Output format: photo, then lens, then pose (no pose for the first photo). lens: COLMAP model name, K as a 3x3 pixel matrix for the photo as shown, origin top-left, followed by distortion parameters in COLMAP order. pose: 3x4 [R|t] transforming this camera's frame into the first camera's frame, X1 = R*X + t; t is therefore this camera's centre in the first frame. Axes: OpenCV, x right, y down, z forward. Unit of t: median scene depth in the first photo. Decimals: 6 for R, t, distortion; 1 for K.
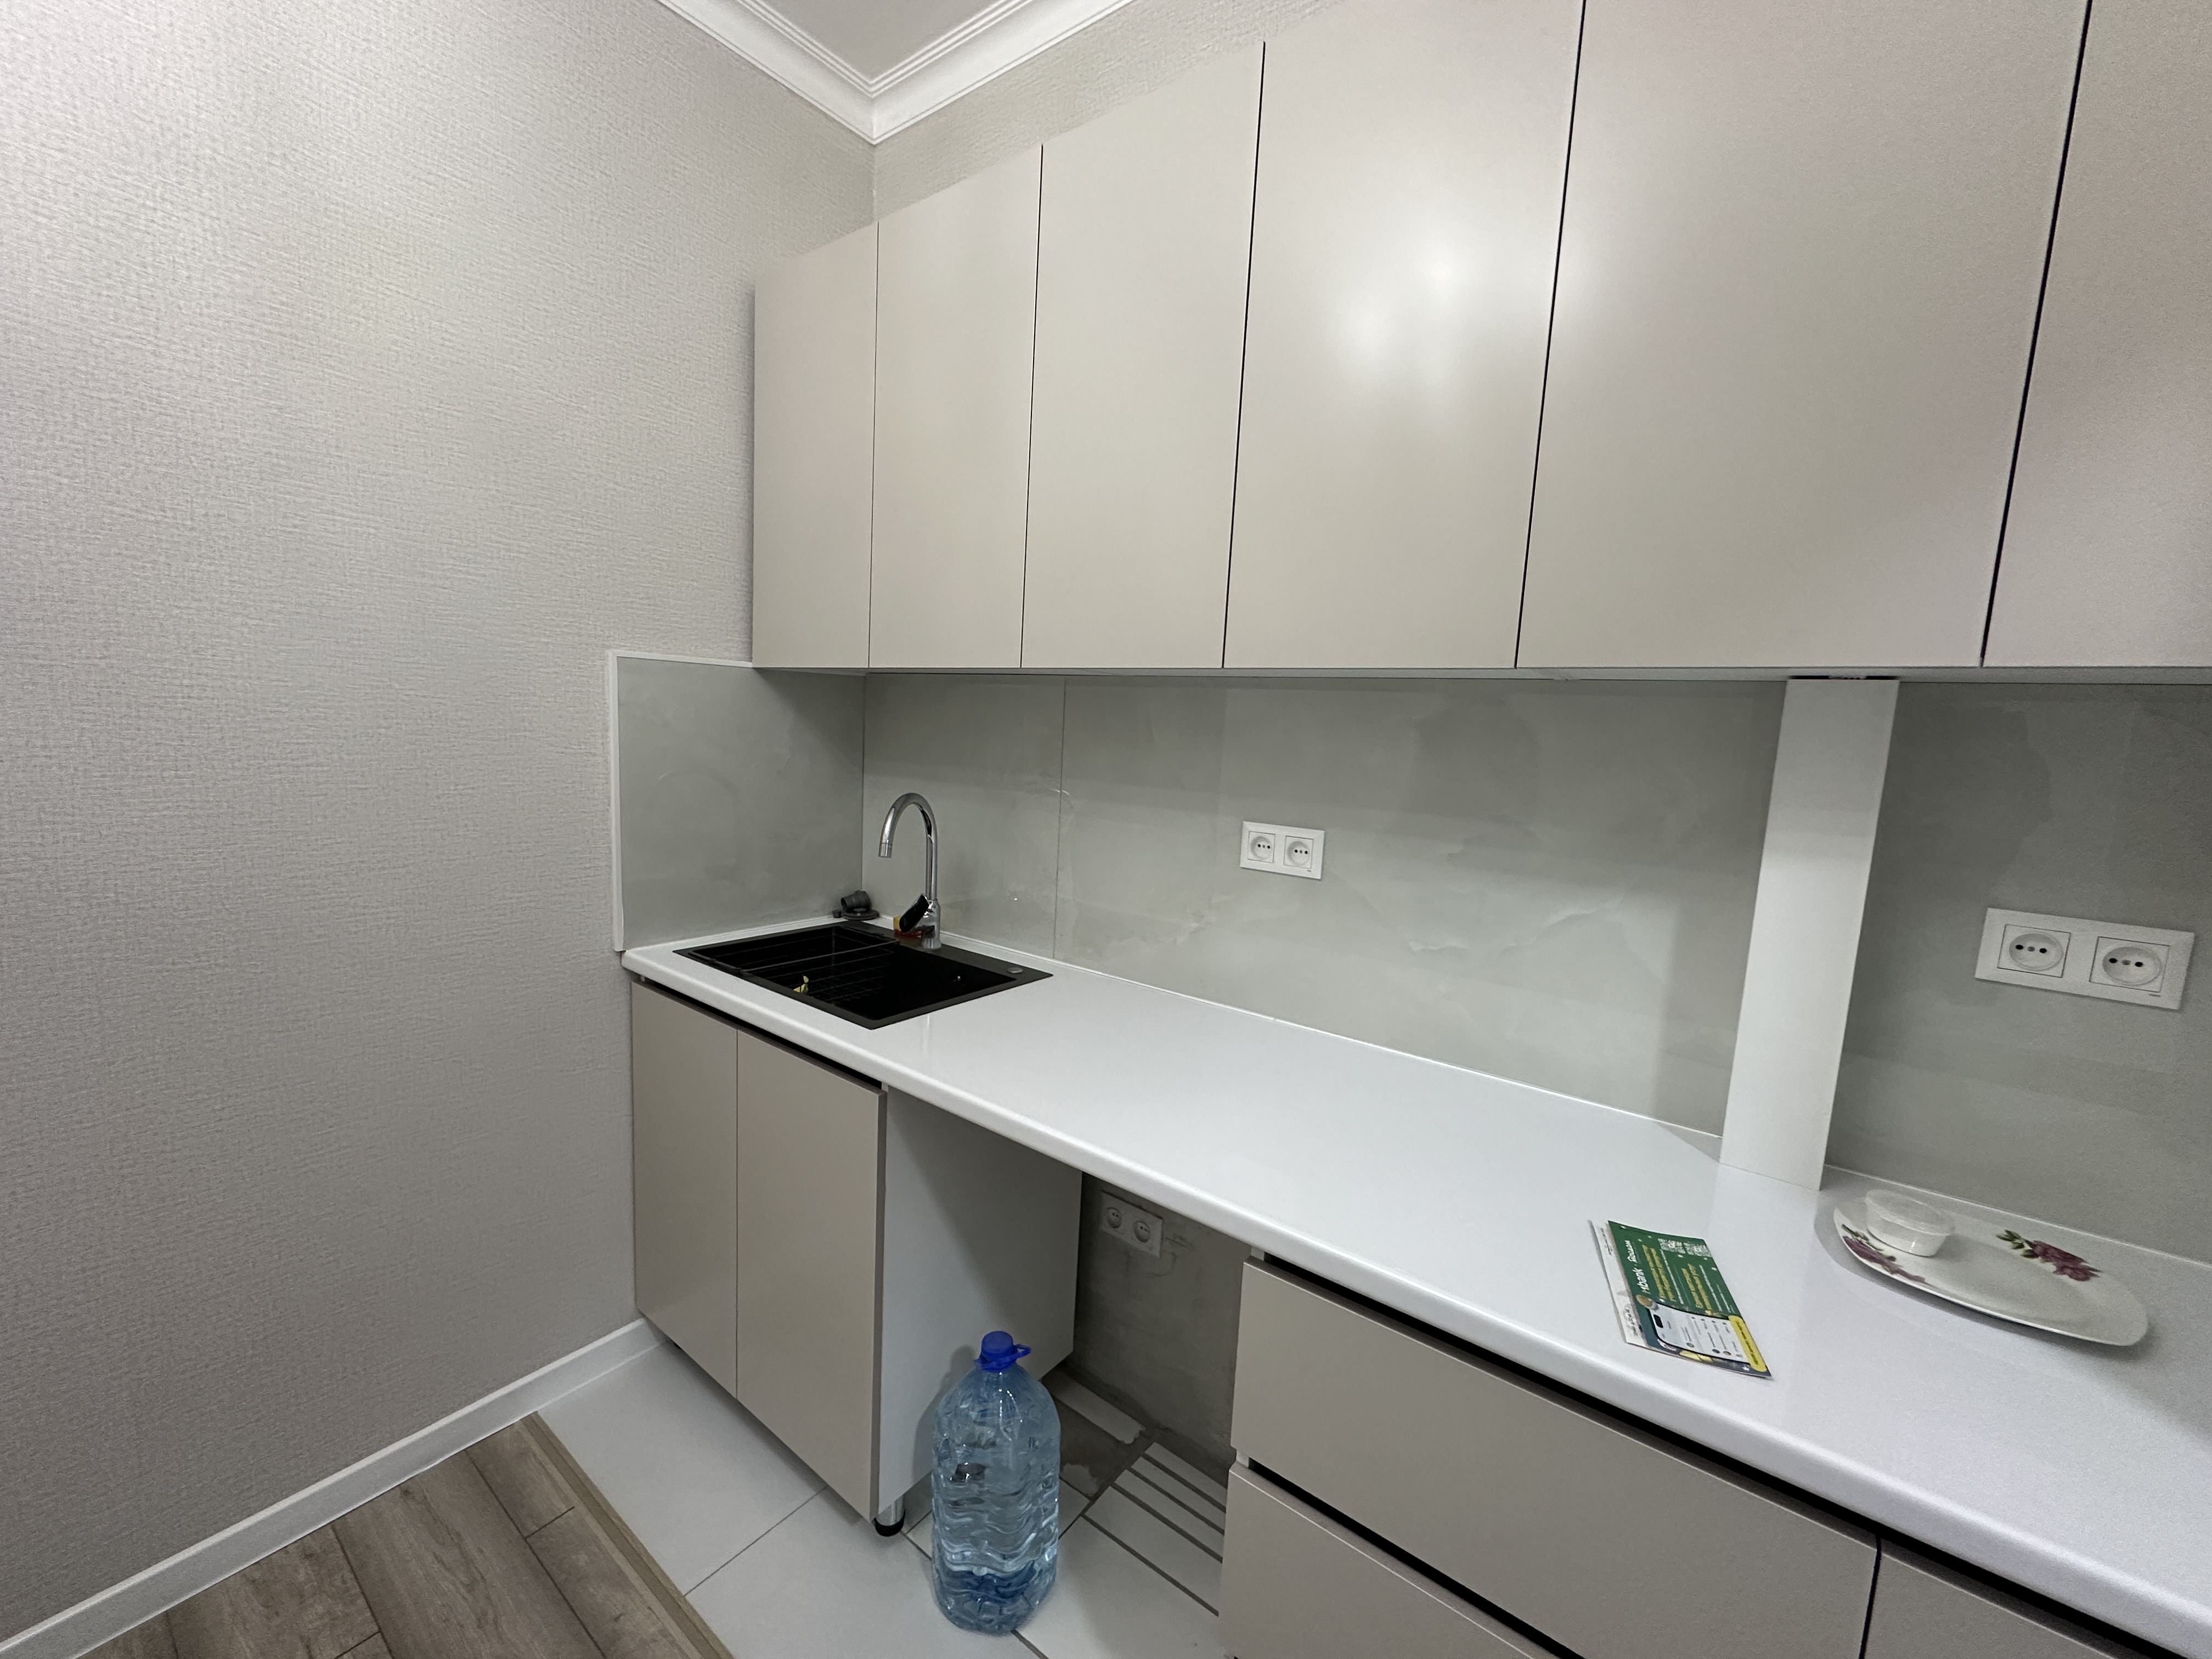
lens RADIAL K [[879.3, 0, 1107.8], [0, 879.3, 831.2], [0, 0, 1]] dist [-0.002109, 0.000486]
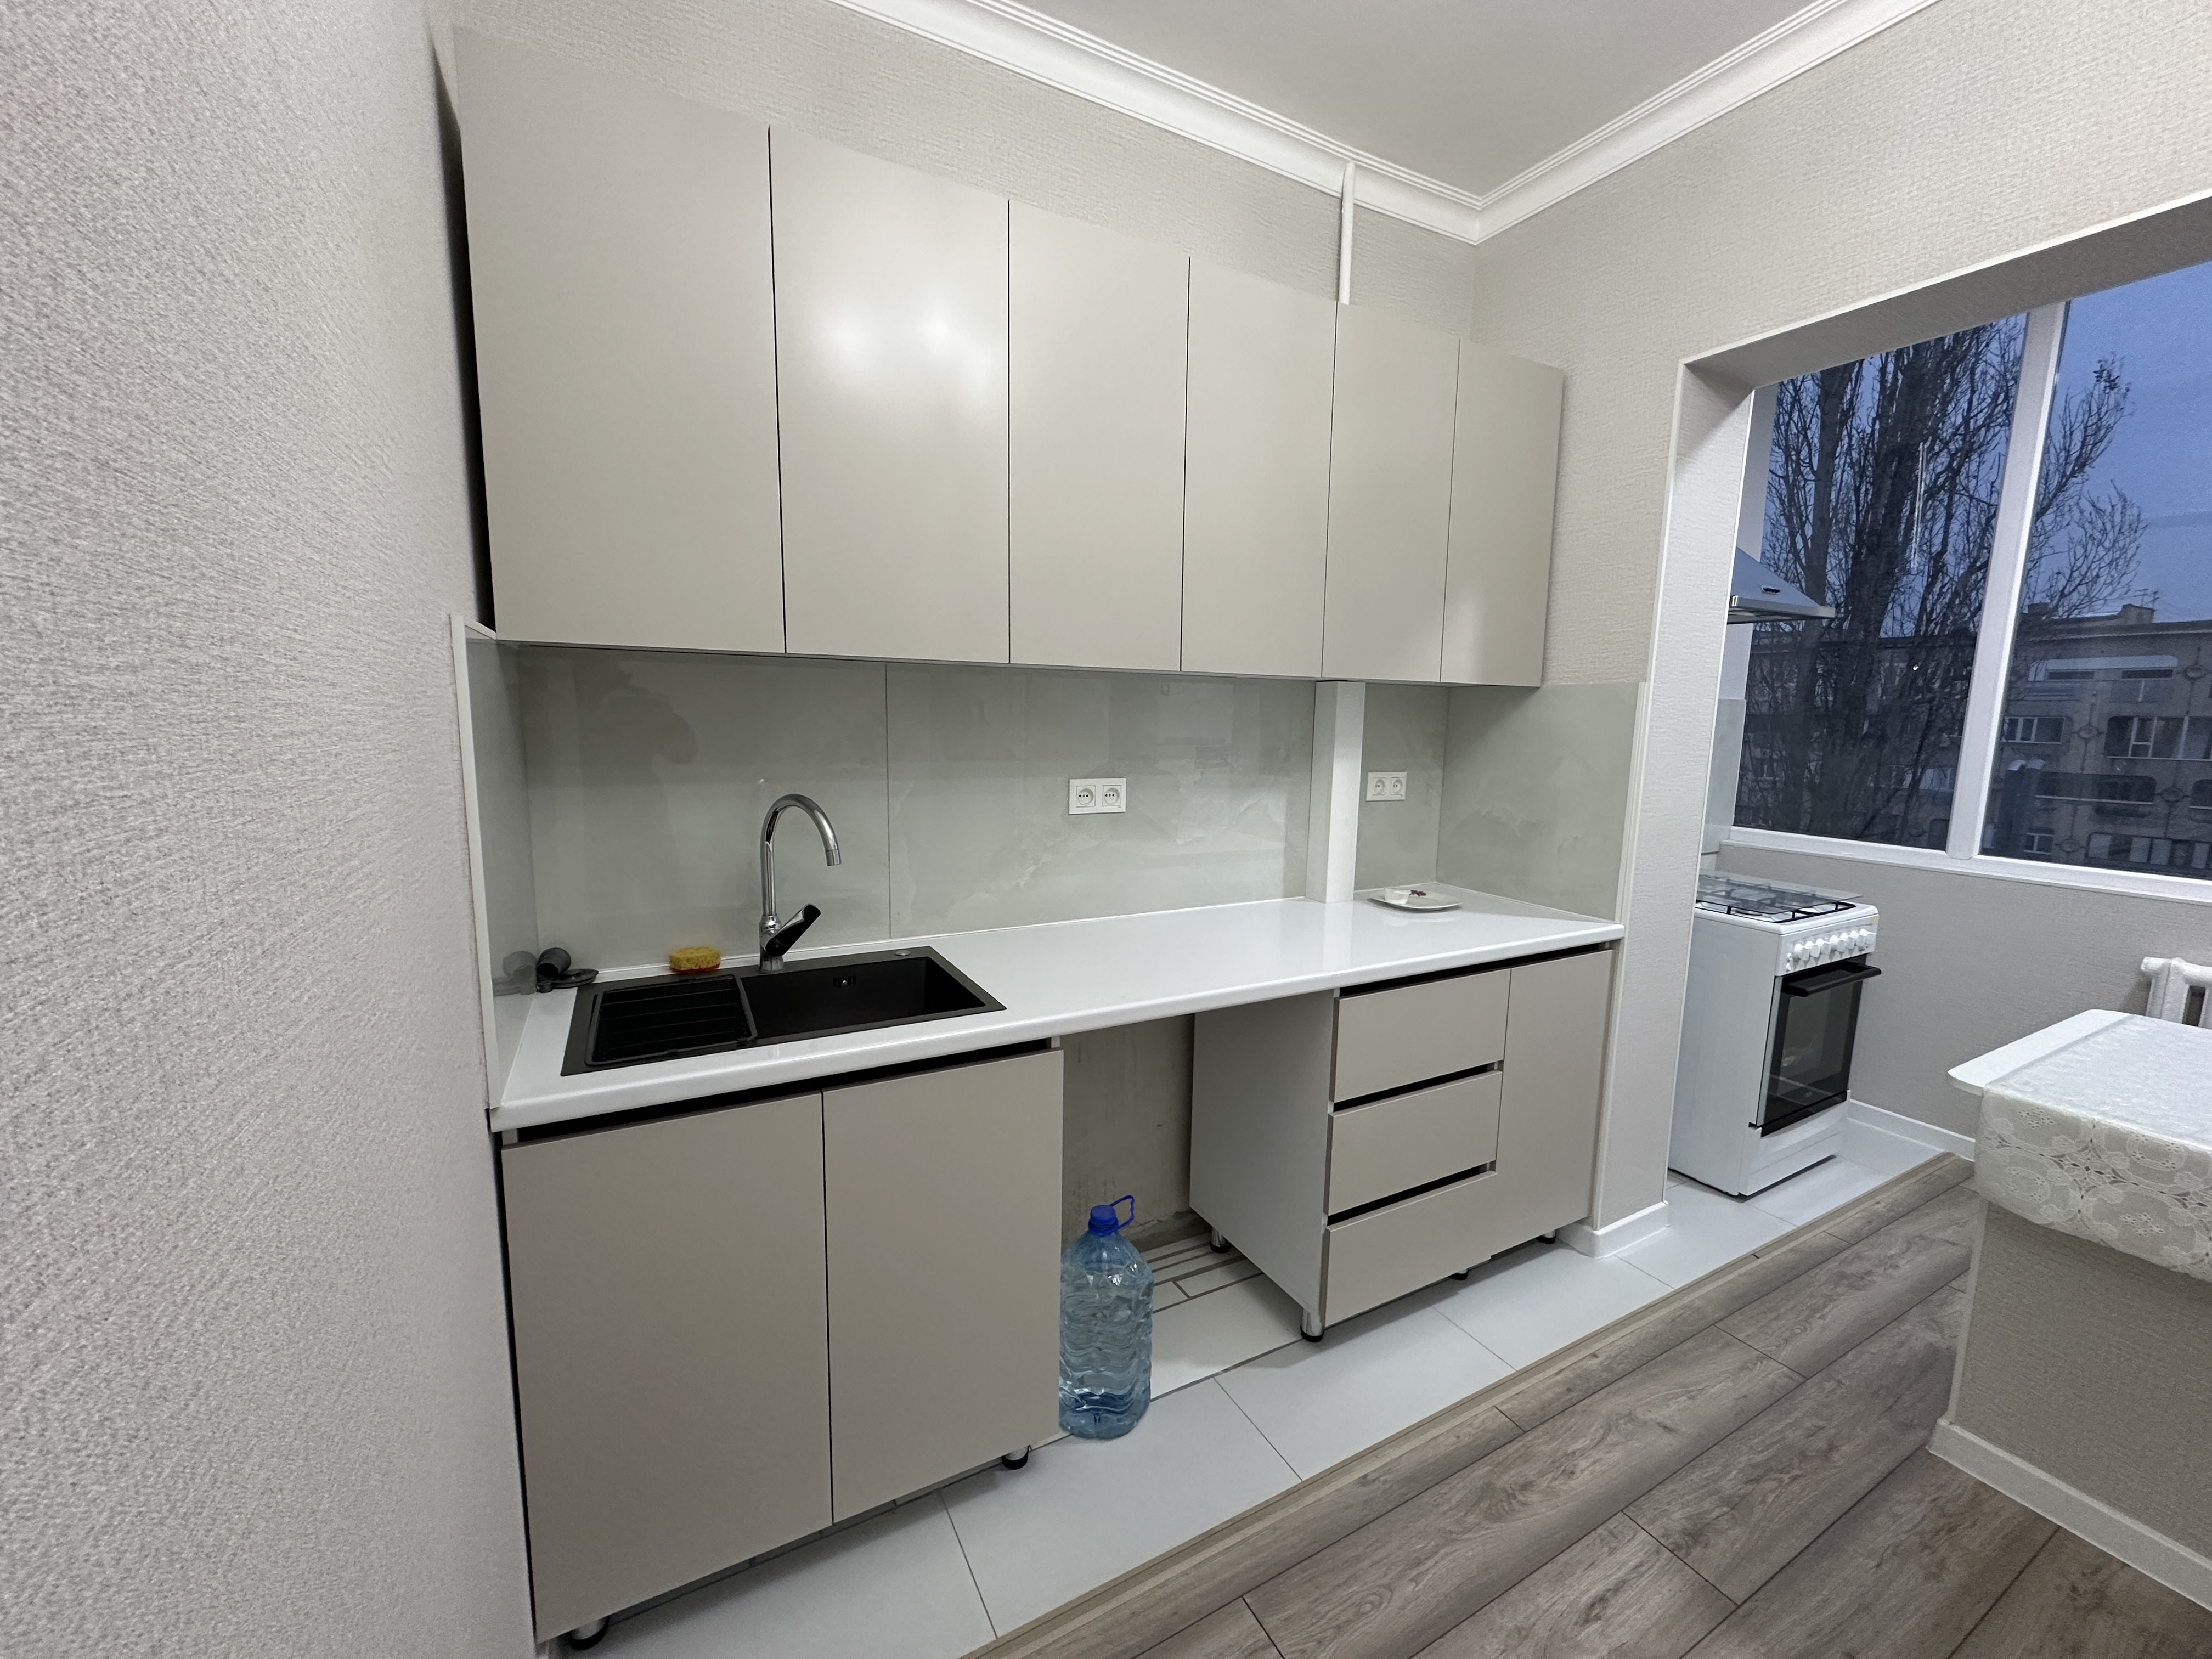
lens RADIAL K [[879.3, 0, 1107.8], [0, 879.3, 831.2], [0, 0, 1]] dist [-0.002109, 0.000486]
pose [[0.416002, -0.157179, 0.895677, -1.078357], [0.116807, 0.986026, 0.118783, -0.089476], [-0.901831, 0.055207, 0.428548, 0.404698]]
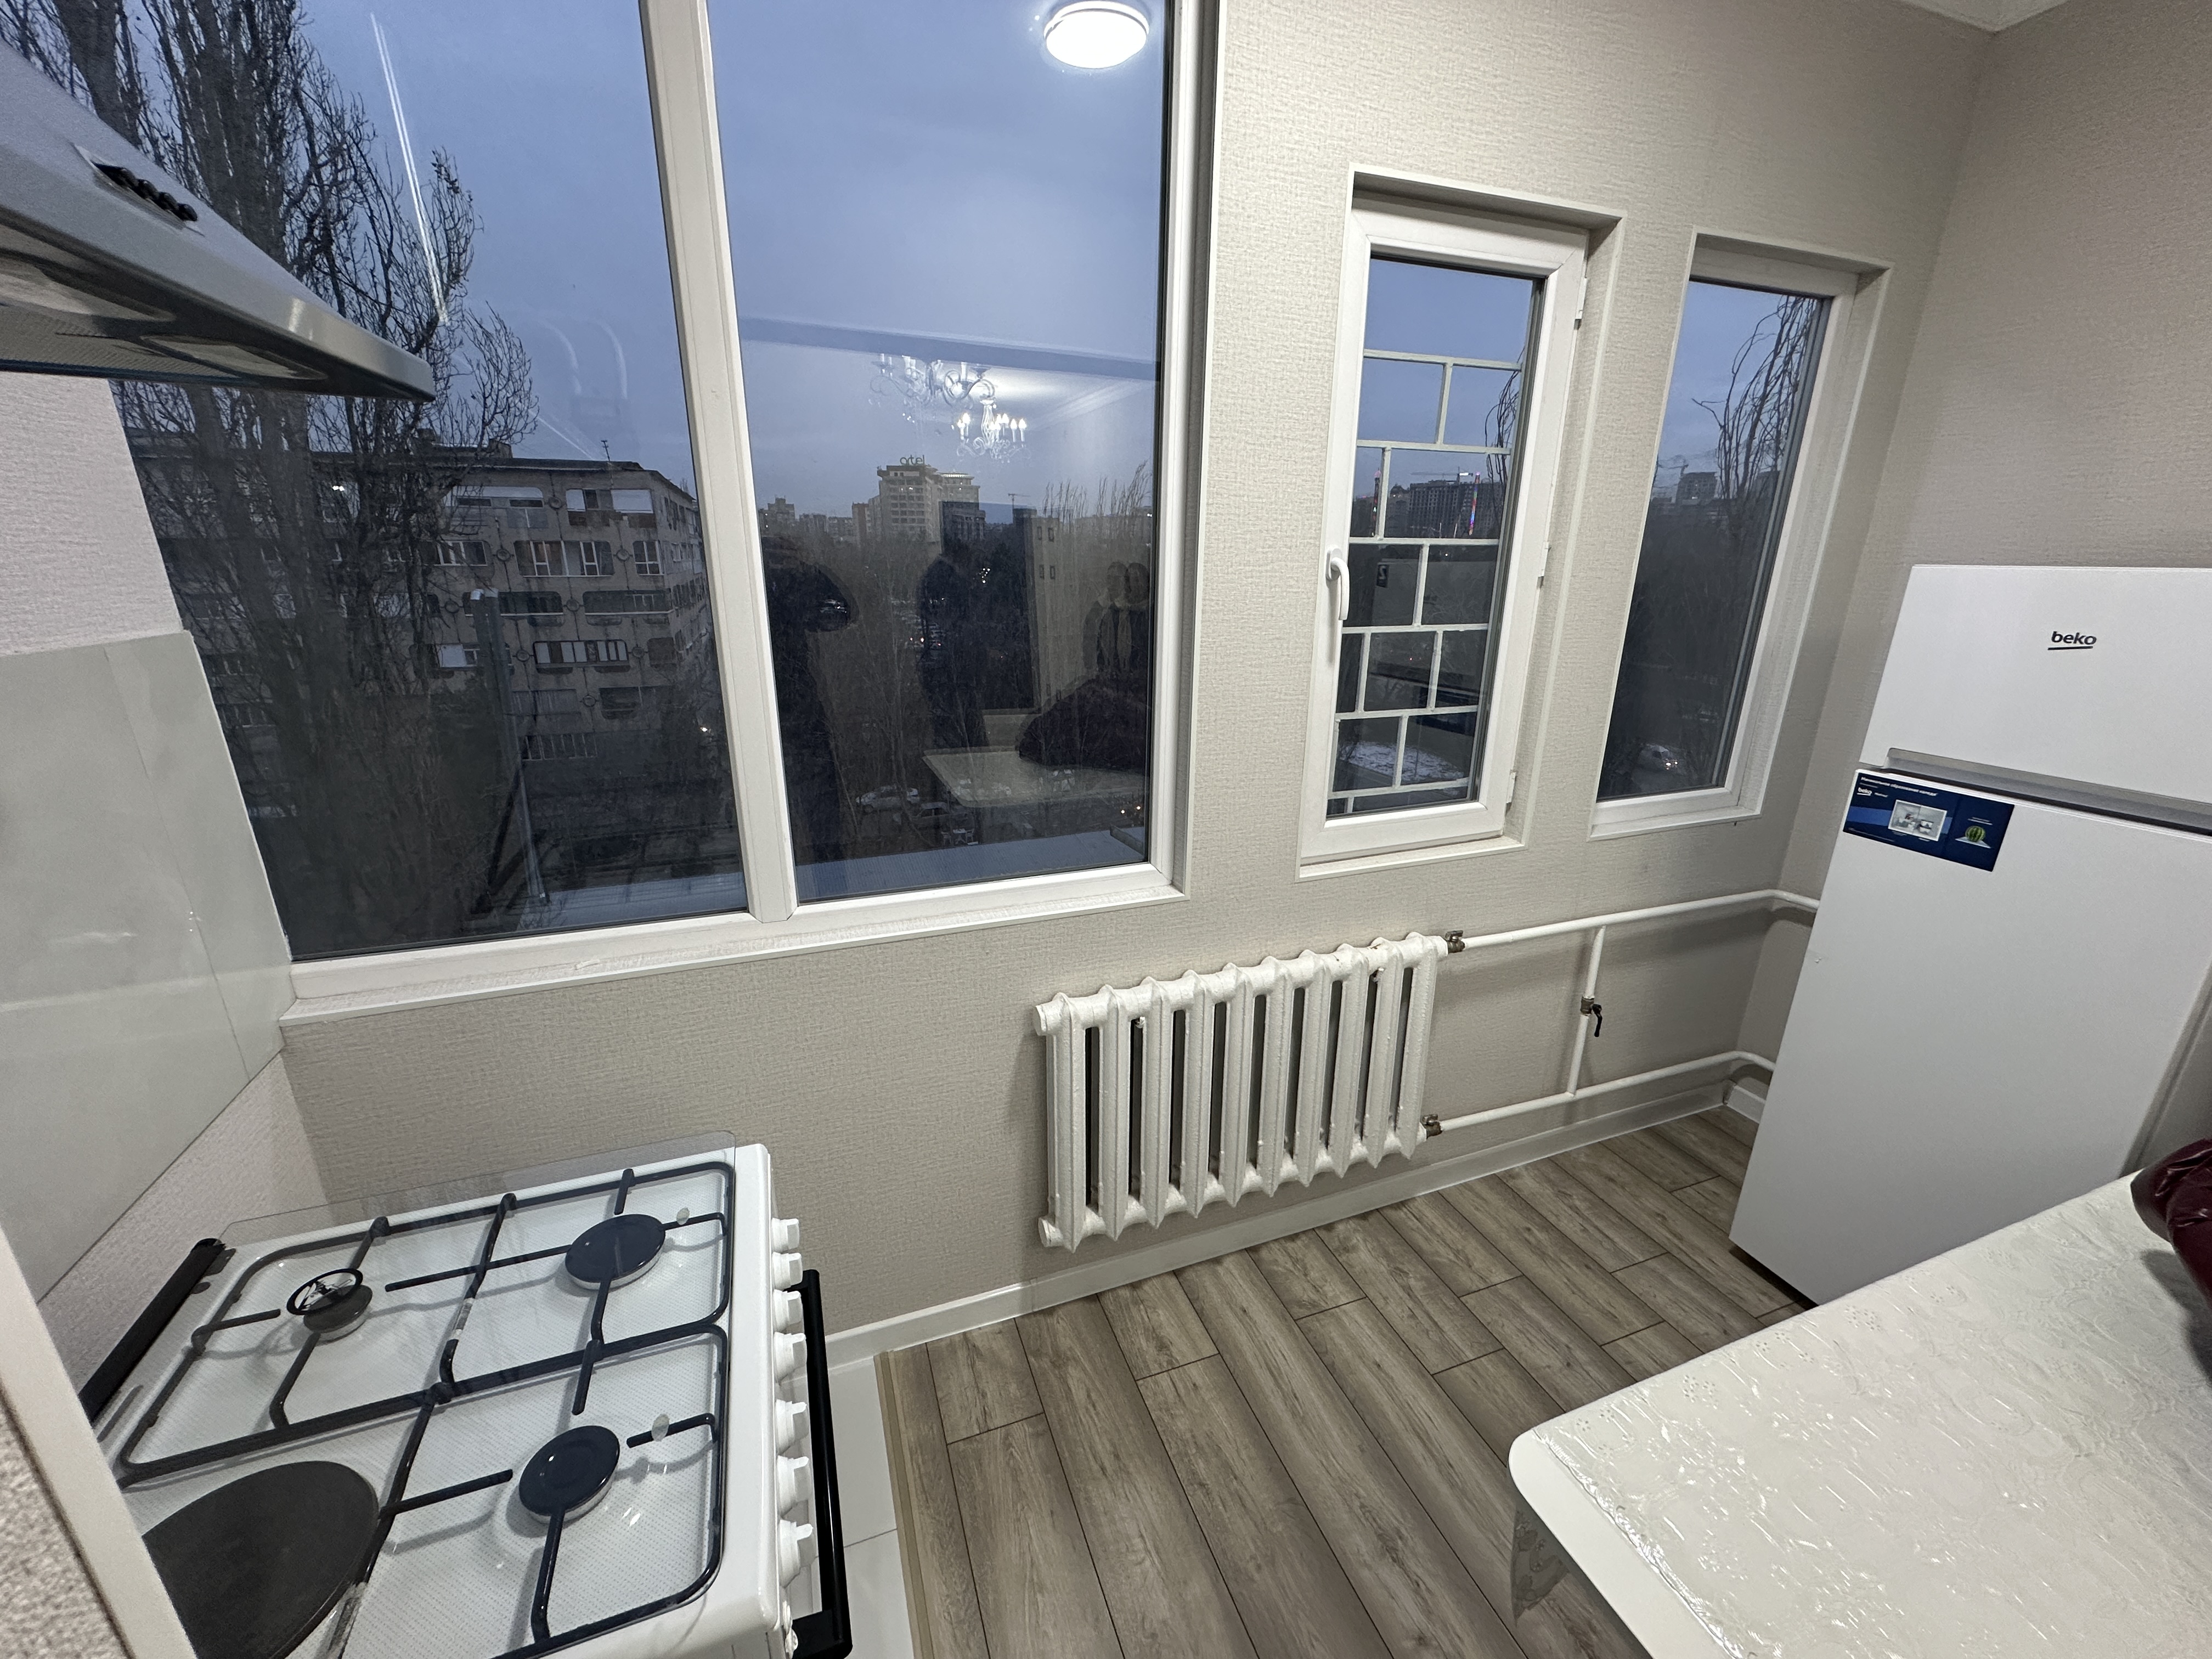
lens RADIAL K [[879.3, 0, 1107.8], [0, 879.3, 831.2], [0, 0, 1]] dist [-0.002109, 0.000486]
pose [[-0.839362, -0.208943, 0.501811, 0.623848], [0.027896, 0.905397, 0.423649, -0.112267], [-0.542857, 0.369593, -0.754127, 0.074114]]
